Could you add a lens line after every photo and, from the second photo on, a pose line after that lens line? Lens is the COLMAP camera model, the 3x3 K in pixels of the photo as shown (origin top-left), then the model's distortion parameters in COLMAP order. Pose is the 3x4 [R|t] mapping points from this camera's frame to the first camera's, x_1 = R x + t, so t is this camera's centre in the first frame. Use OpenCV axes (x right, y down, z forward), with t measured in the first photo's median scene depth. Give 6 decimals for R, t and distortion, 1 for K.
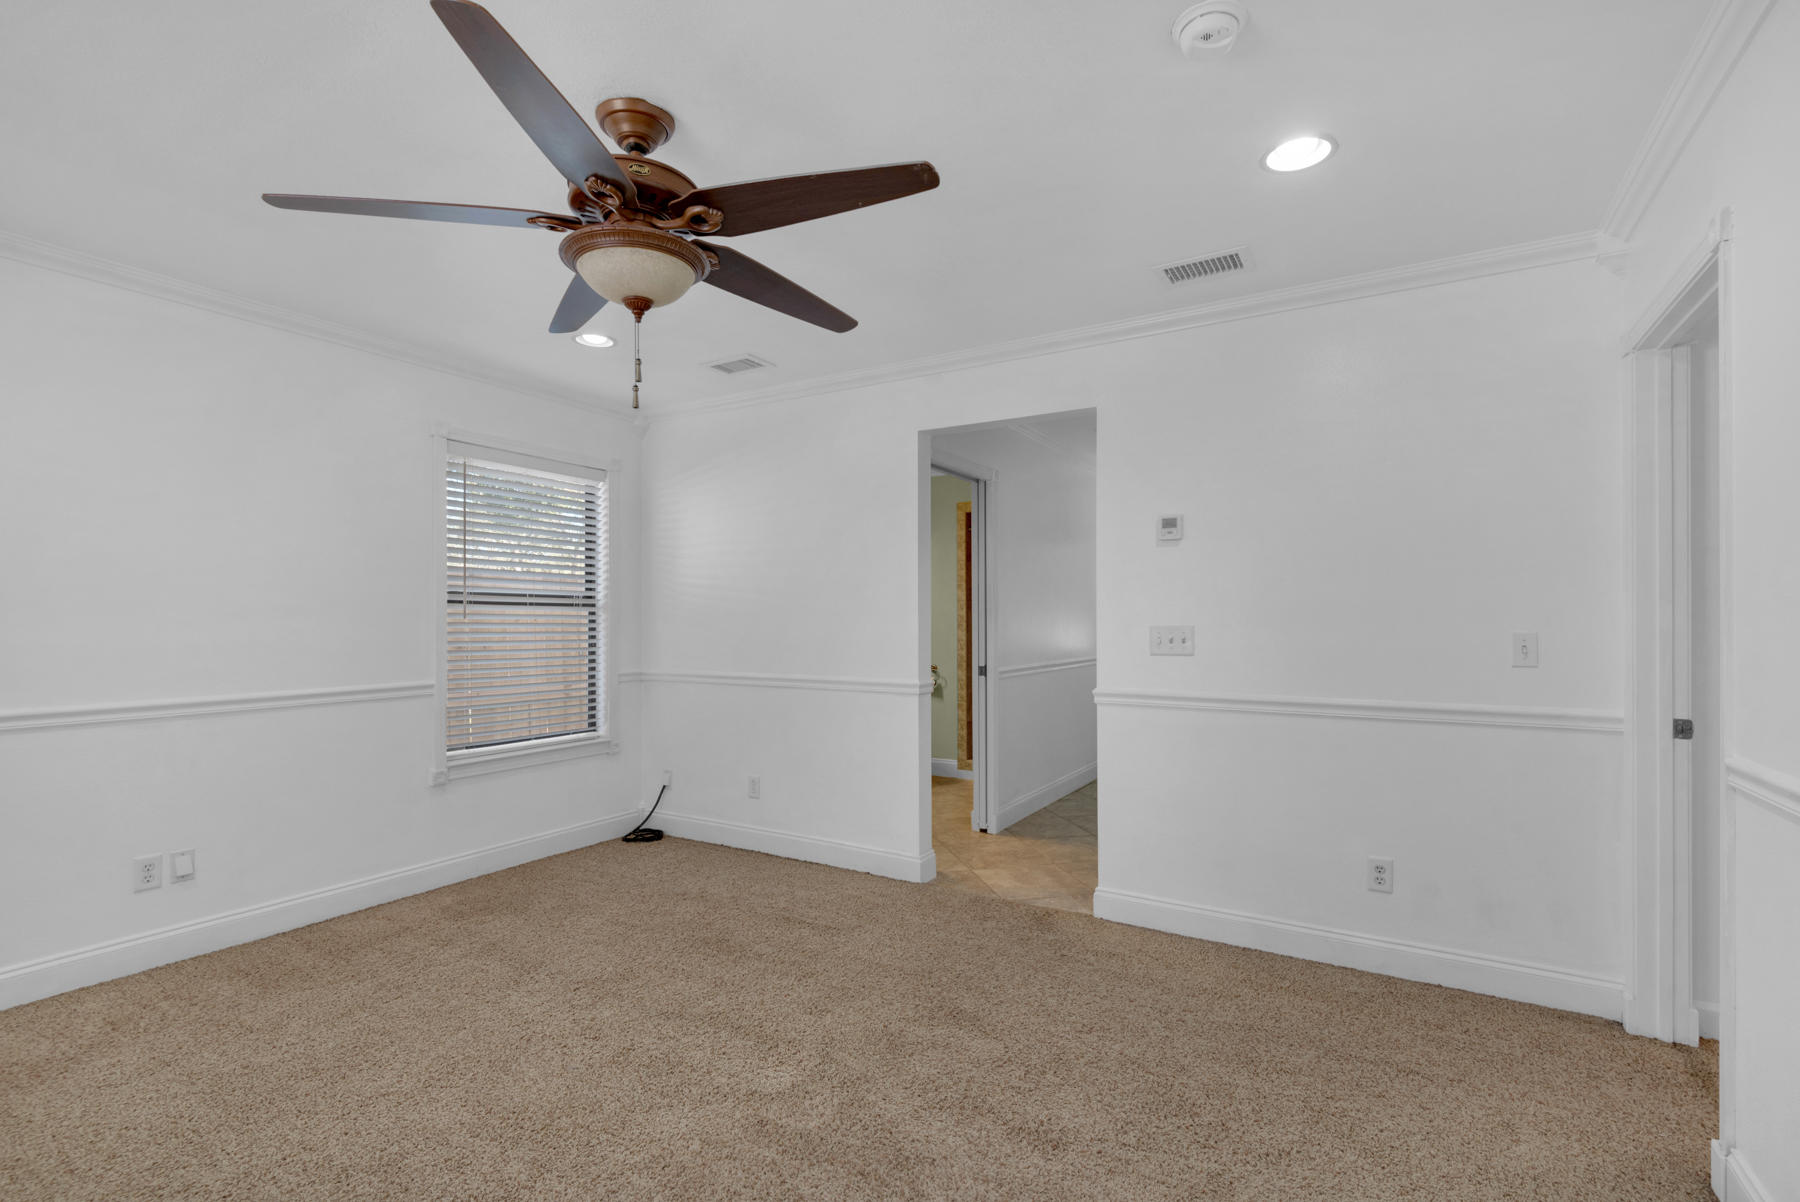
lens RADIAL K [[800.8, 0, 900.8], [0, 800.8, 603.4], [0, 0, 1]] dist [0.020834, -0.014997]
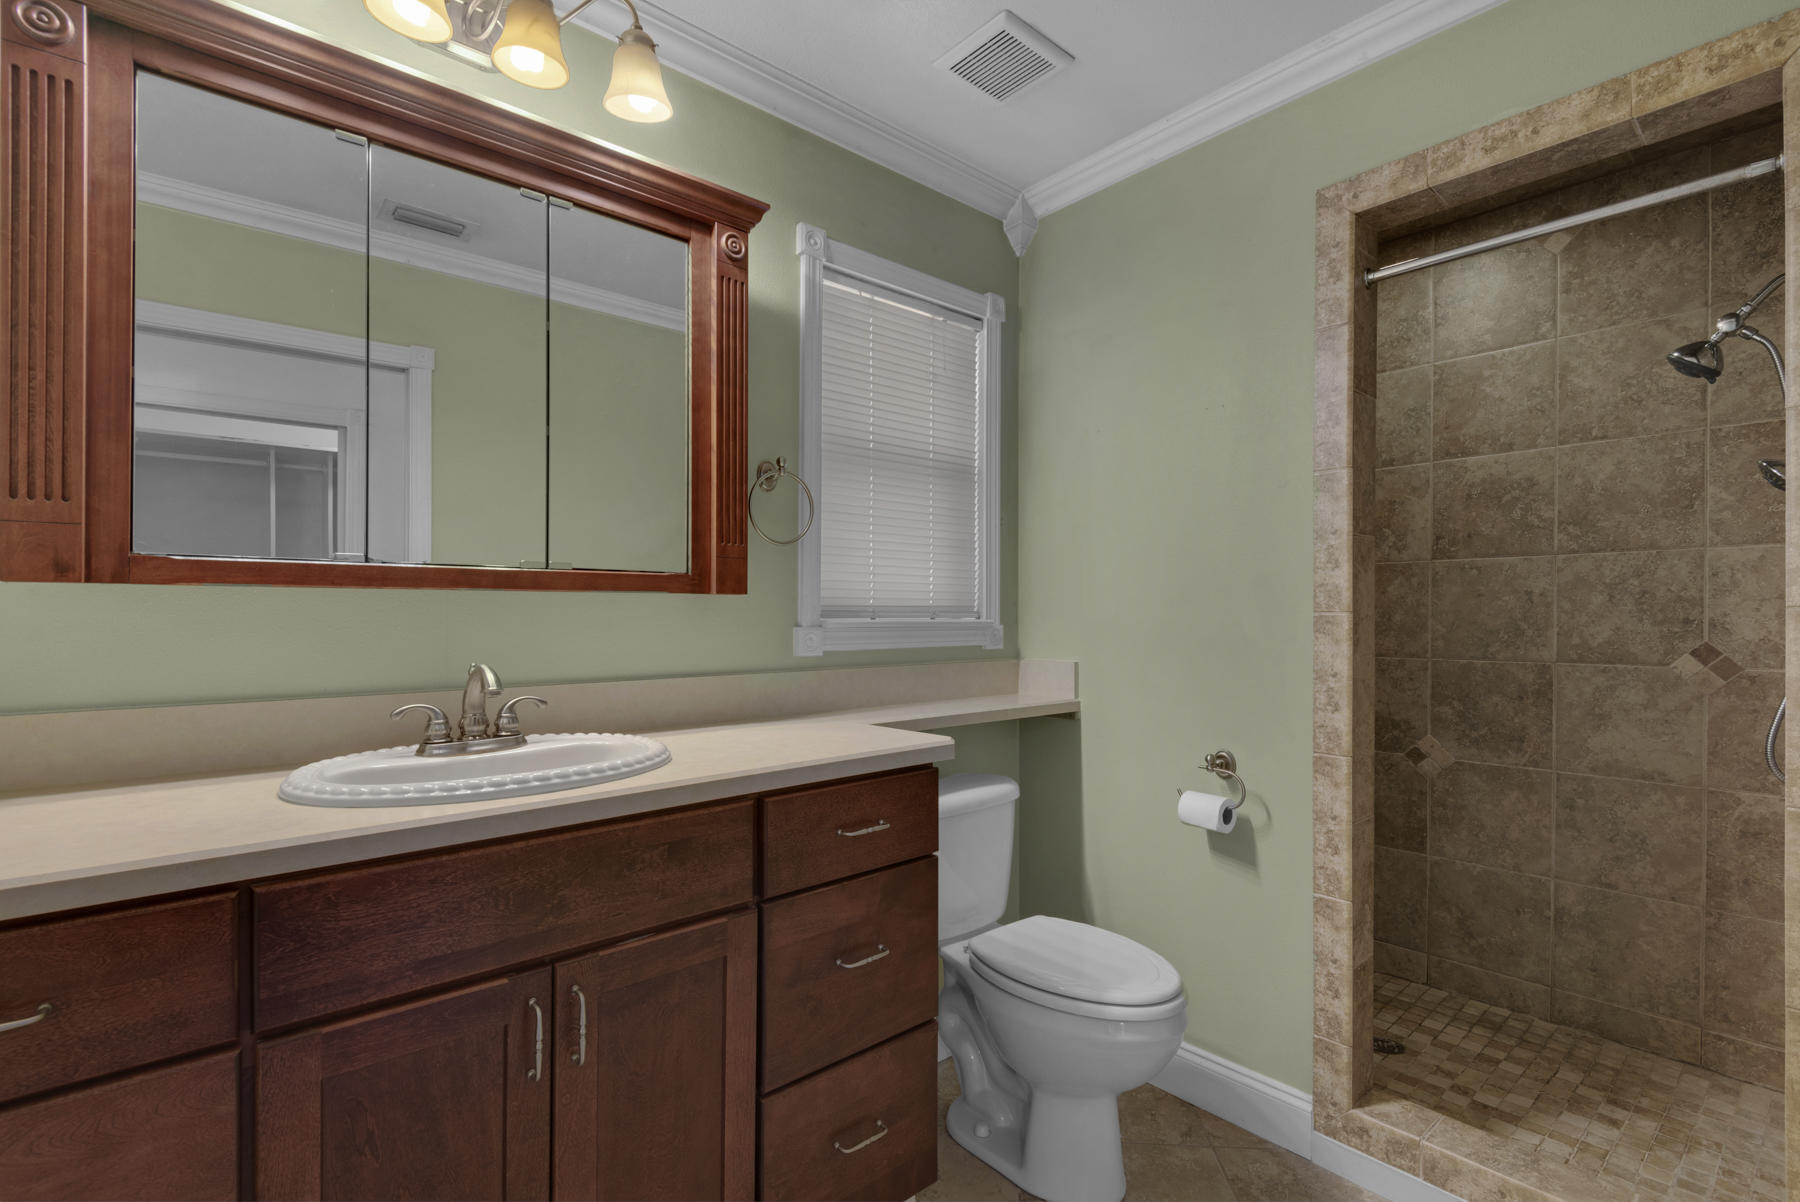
lens RADIAL K [[818.2, 0, 894.9], [0, 818.2, 618.3], [0, 0, 1]] dist [0.000926, -0.000019]
pose [[0.949367, 0.004493, -0.314137, 0.020484], [0.001426, 0.999826, 0.018609, 0.020435], [0.314166, -0.018114, 0.949195, 0.677186]]
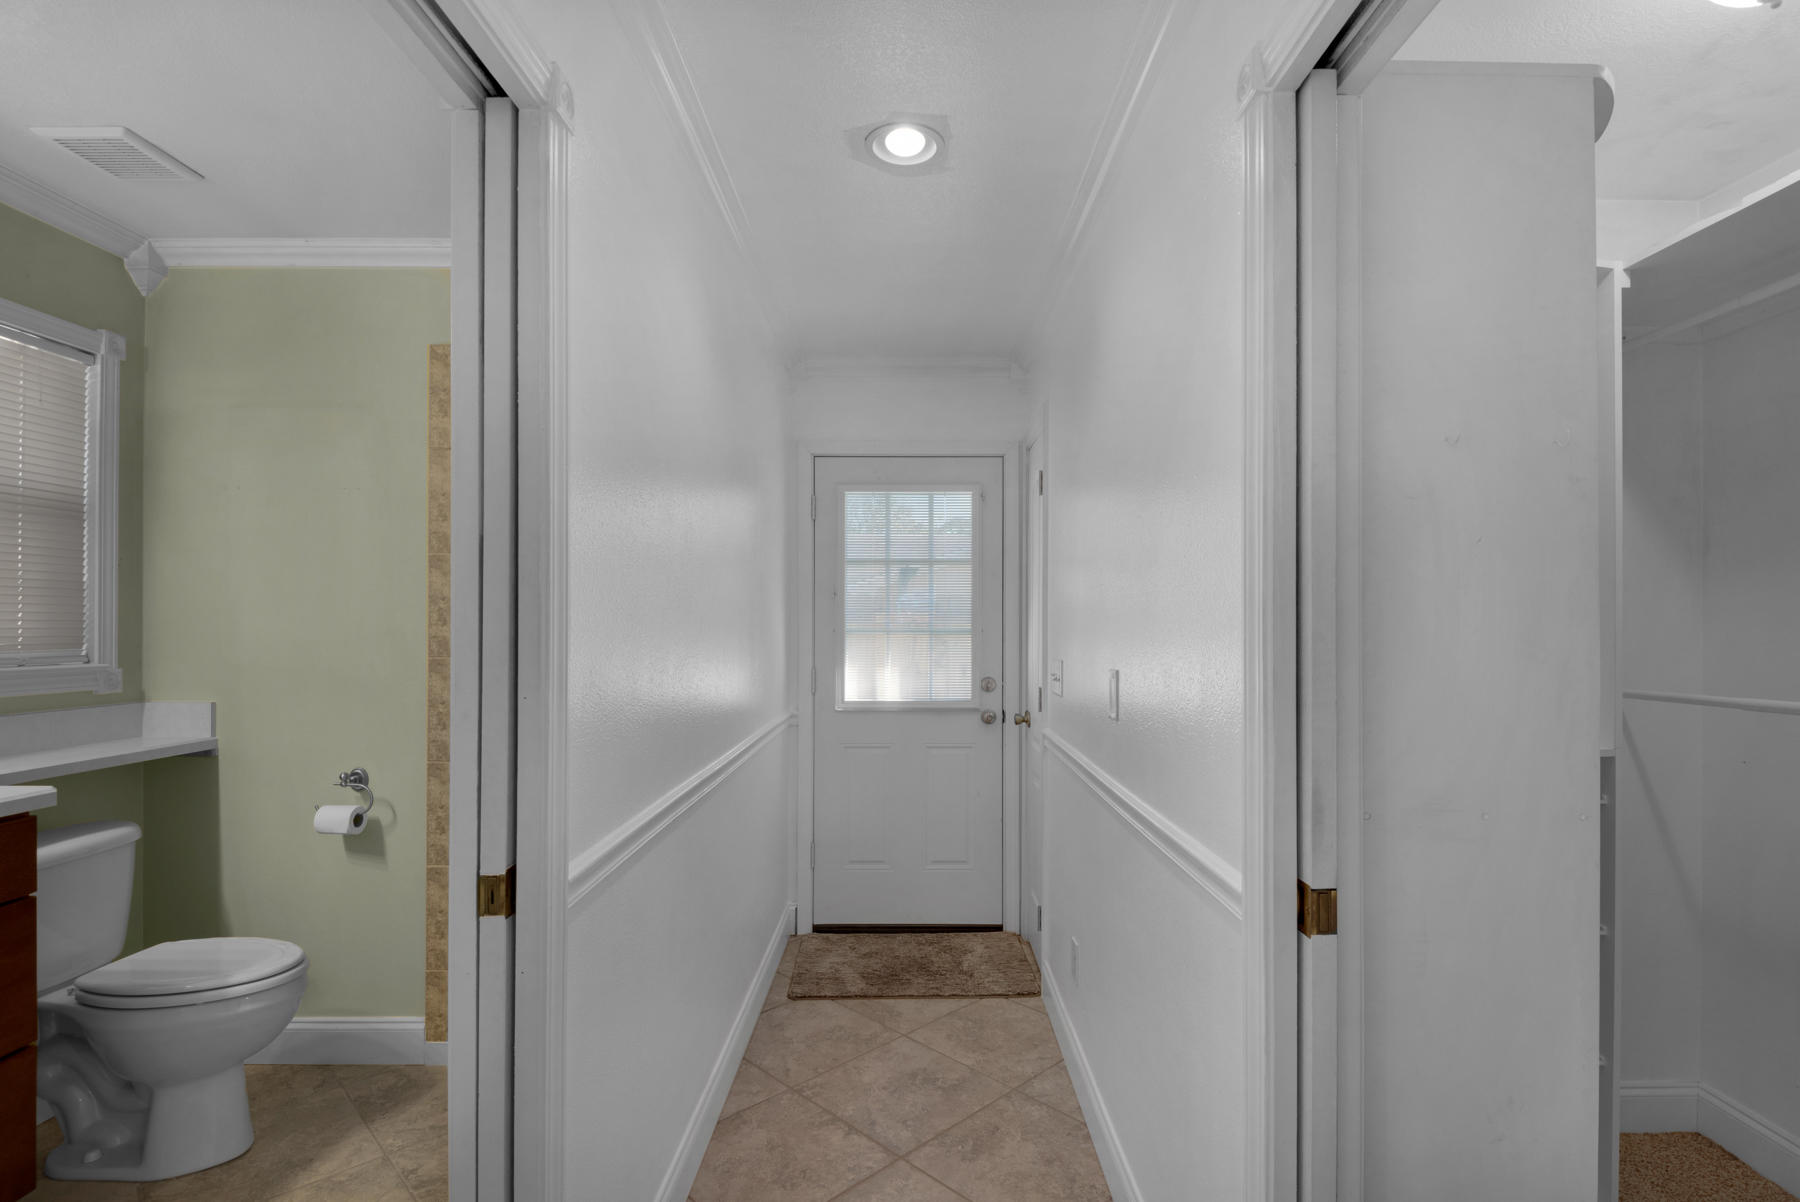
lens RADIAL K [[865.0, 0, 904.7], [0, 865.0, 622.9], [0, 0, 1]] dist [-0.002524, -0.001298]
pose [[0.859233, 0.005675, 0.511552, 0.054990], [-0.014333, 0.999813, 0.012983, -0.000894], [-0.511383, -0.018487, 0.859154, 0.529810]]
